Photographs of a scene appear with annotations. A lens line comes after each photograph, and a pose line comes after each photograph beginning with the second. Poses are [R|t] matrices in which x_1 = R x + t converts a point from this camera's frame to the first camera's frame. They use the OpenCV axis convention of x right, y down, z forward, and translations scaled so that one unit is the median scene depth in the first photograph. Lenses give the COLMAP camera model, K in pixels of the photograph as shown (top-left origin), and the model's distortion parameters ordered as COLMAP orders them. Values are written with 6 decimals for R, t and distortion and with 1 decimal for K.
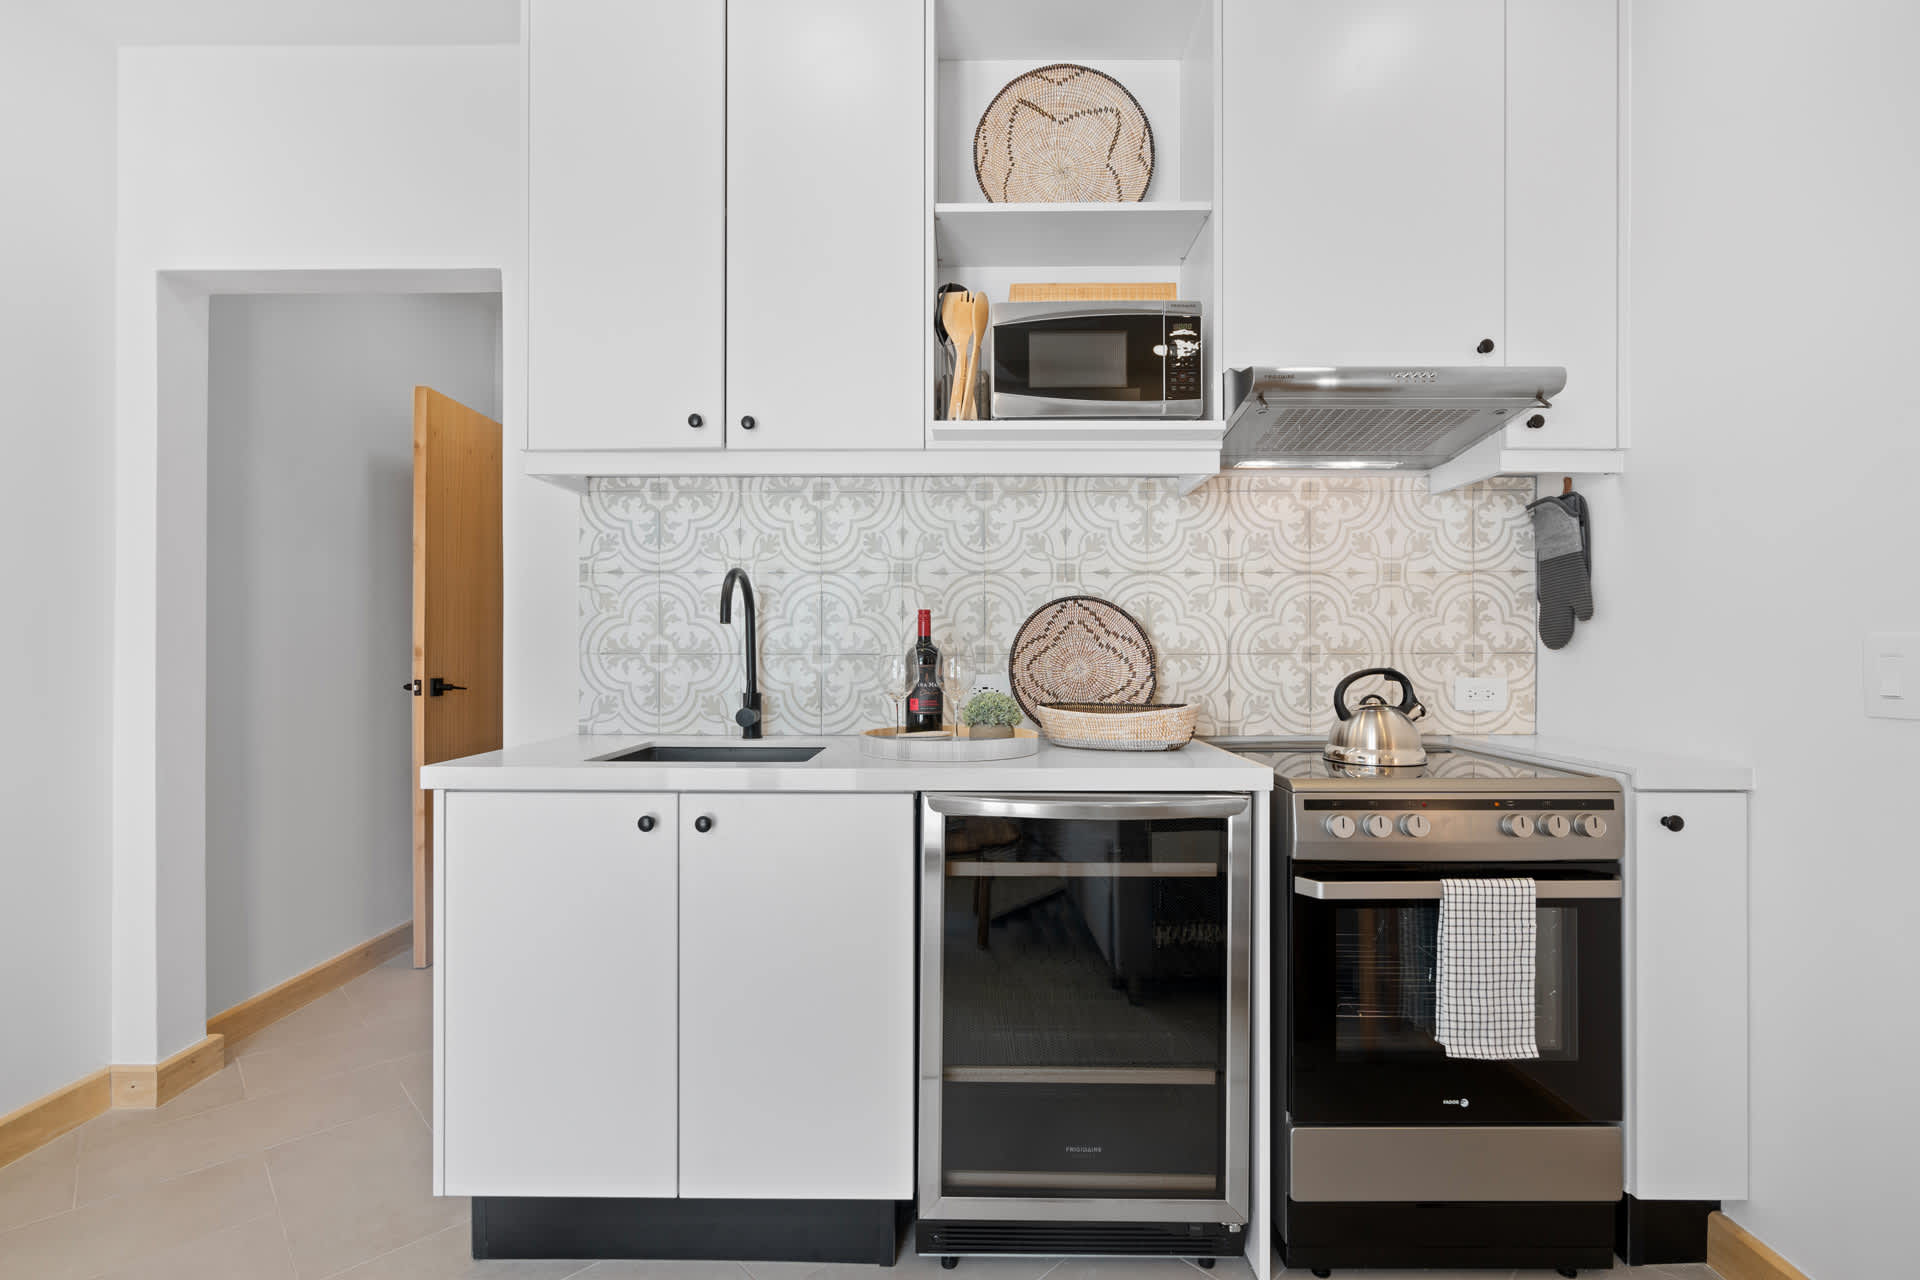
lens RADIAL K [[874.7, 0, 955.6], [0, 874.7, 640.1], [0, 0, 1]] dist [-0.008139, 0.000415]
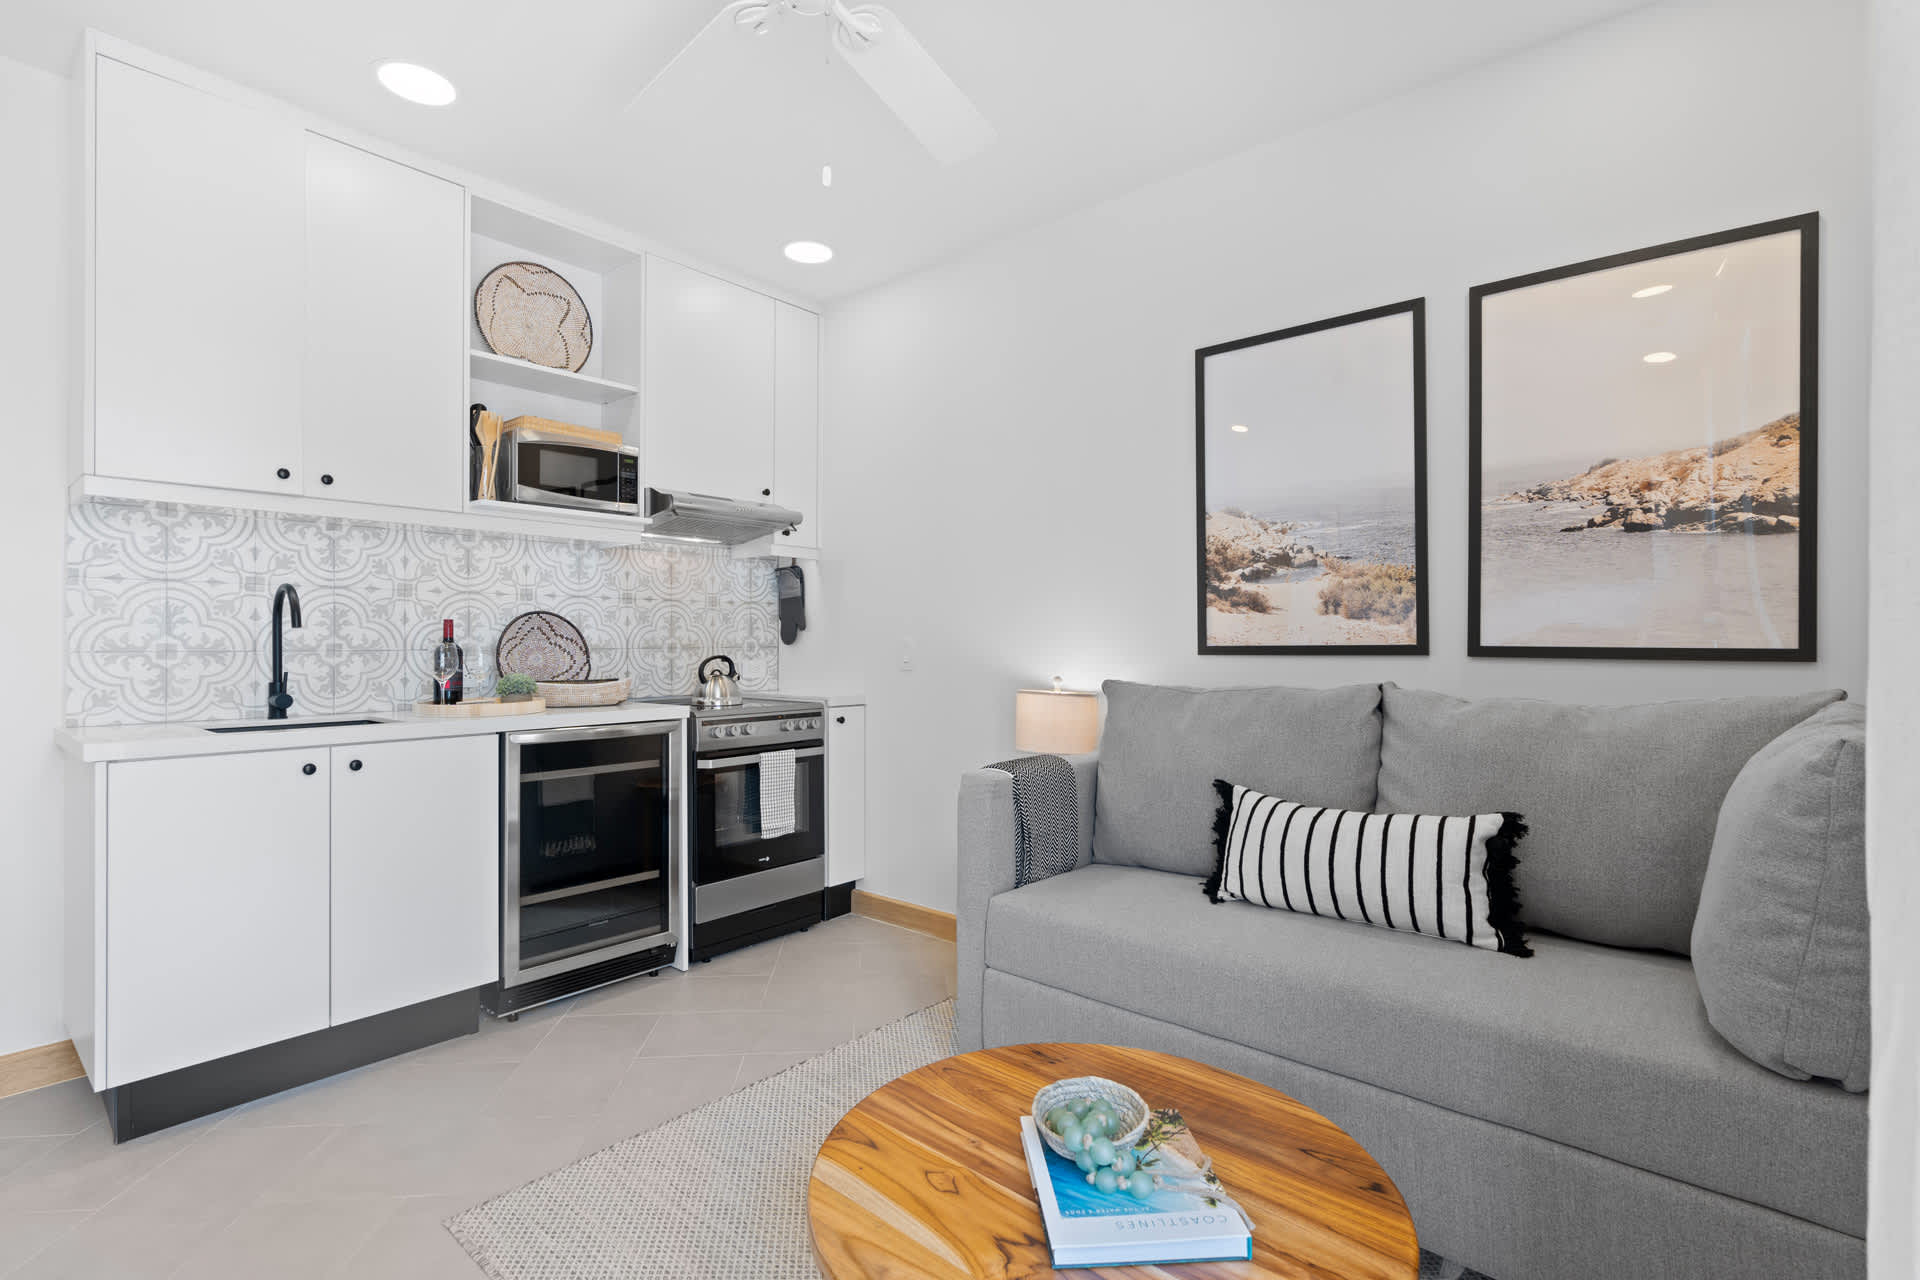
lens RADIAL K [[874.7, 0, 955.6], [0, 874.7, 640.1], [0, 0, 1]] dist [-0.008139, 0.000415]
pose [[0.640836, 0.000651, 0.767678, -0.569266], [-0.004416, 0.999986, 0.002839, -0.007331], [-0.767665, -0.005210, 0.640830, -0.537354]]
